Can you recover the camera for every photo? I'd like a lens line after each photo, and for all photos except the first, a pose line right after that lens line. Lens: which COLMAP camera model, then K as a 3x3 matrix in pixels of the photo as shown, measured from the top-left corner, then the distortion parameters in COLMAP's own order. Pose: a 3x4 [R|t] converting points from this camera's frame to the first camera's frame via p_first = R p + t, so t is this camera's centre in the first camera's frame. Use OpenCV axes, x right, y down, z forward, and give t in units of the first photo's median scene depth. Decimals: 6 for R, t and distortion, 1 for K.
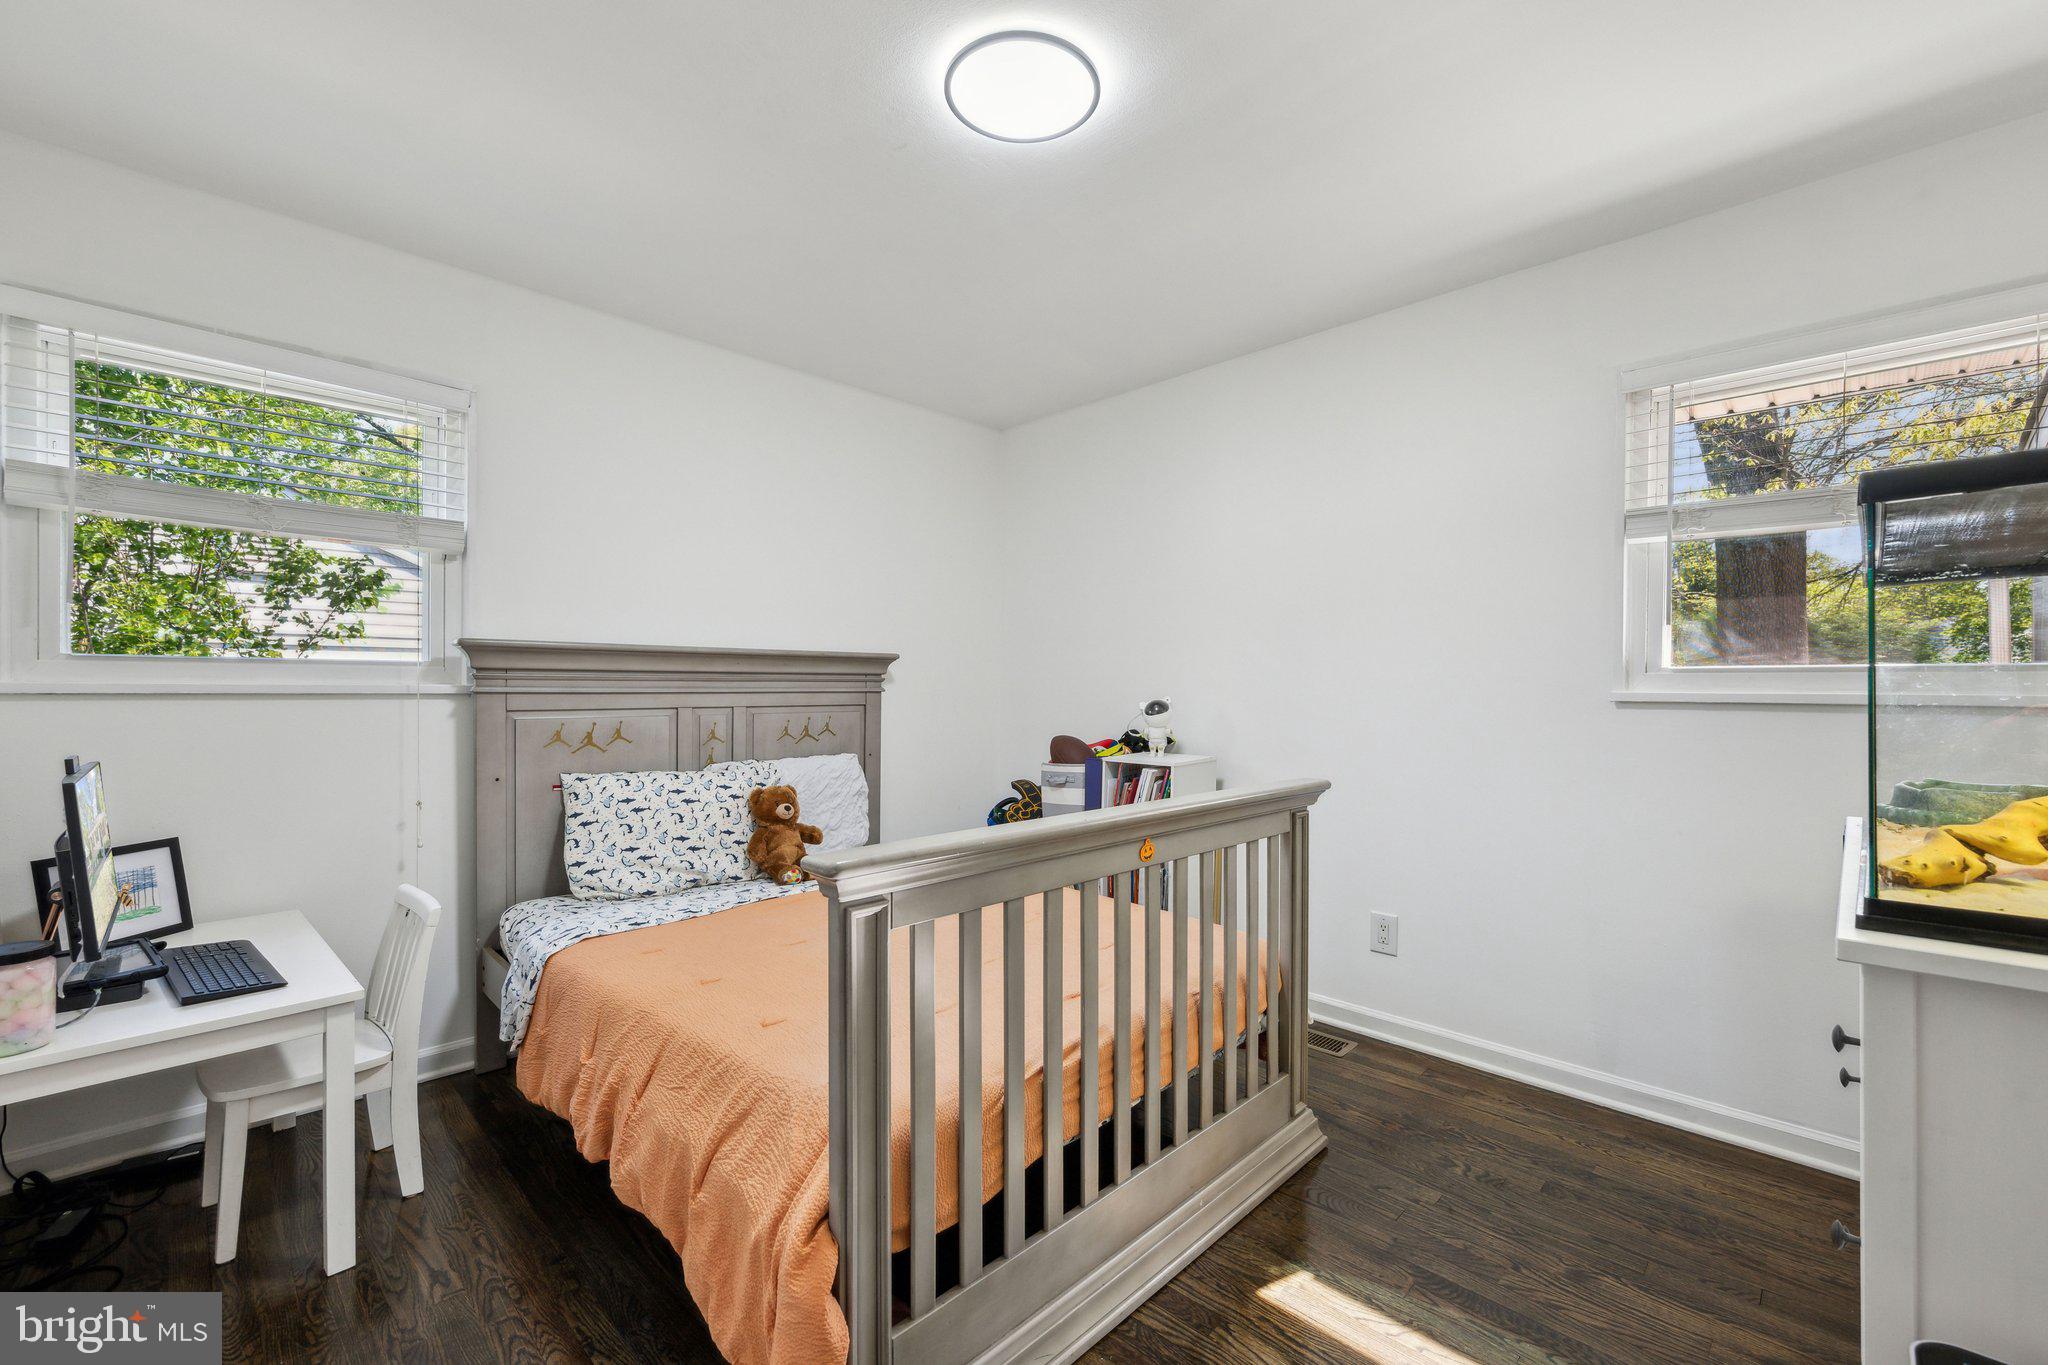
lens RADIAL K [[830.0, 0, 1025.4], [0, 830.0, 681.9], [0, 0, 1]] dist [0.000958, -0.000245]
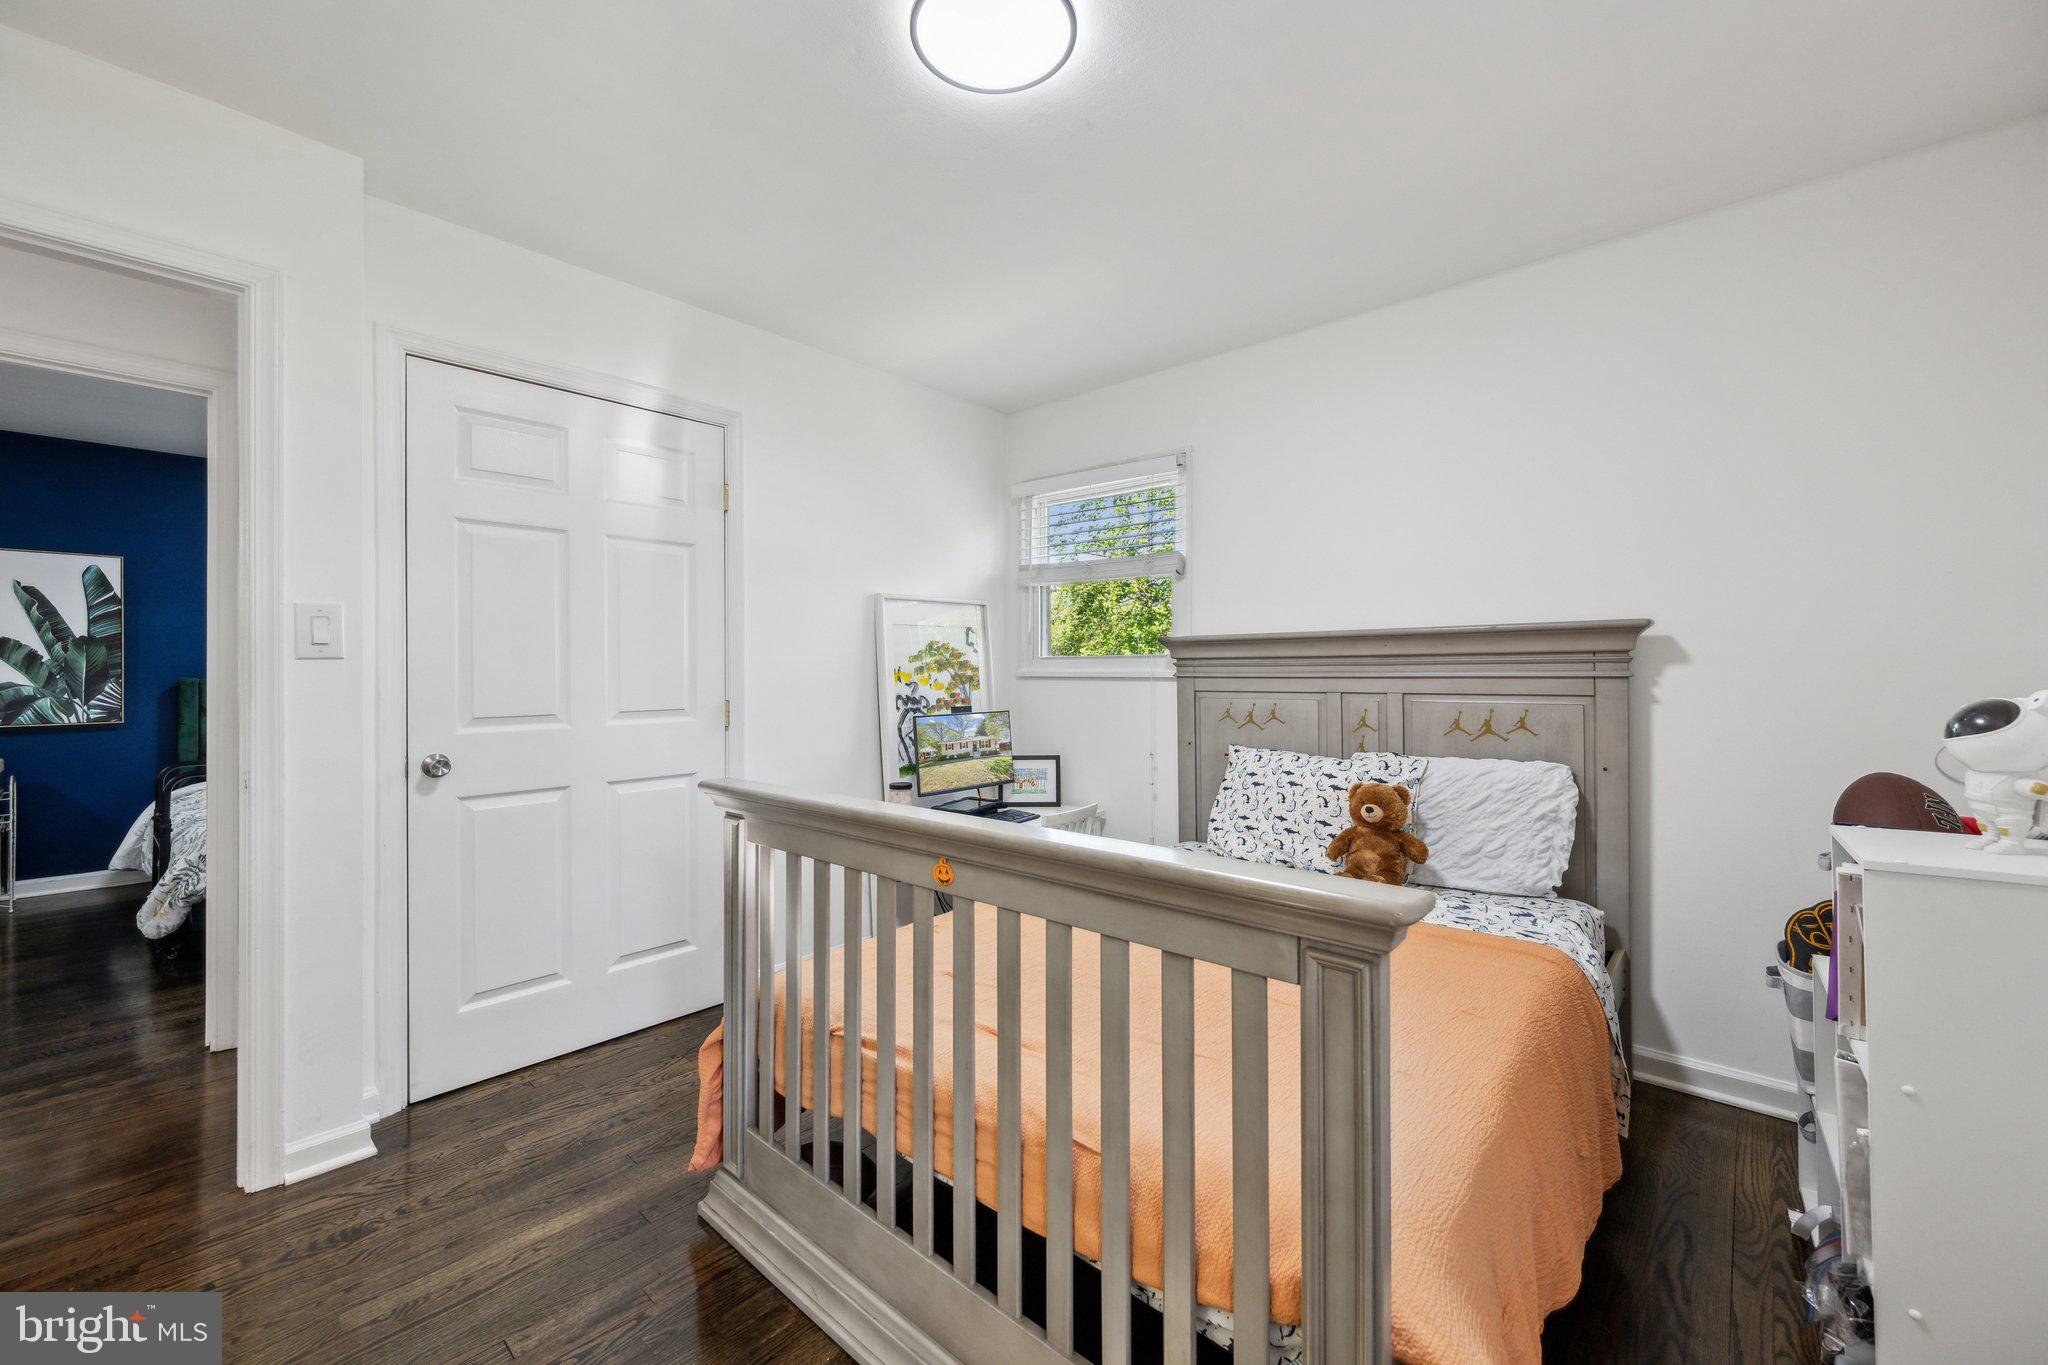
lens RADIAL K [[803.7, 0, 1033.7], [0, 803.7, 666.2], [0, 0, 1]] dist [-0.002015, 0.000432]
pose [[0.054105, -0.012704, -0.998454, 0.547061], [0.010705, 0.999869, -0.012141, 0.007760], [0.998478, -0.010032, 0.054234, 0.612512]]
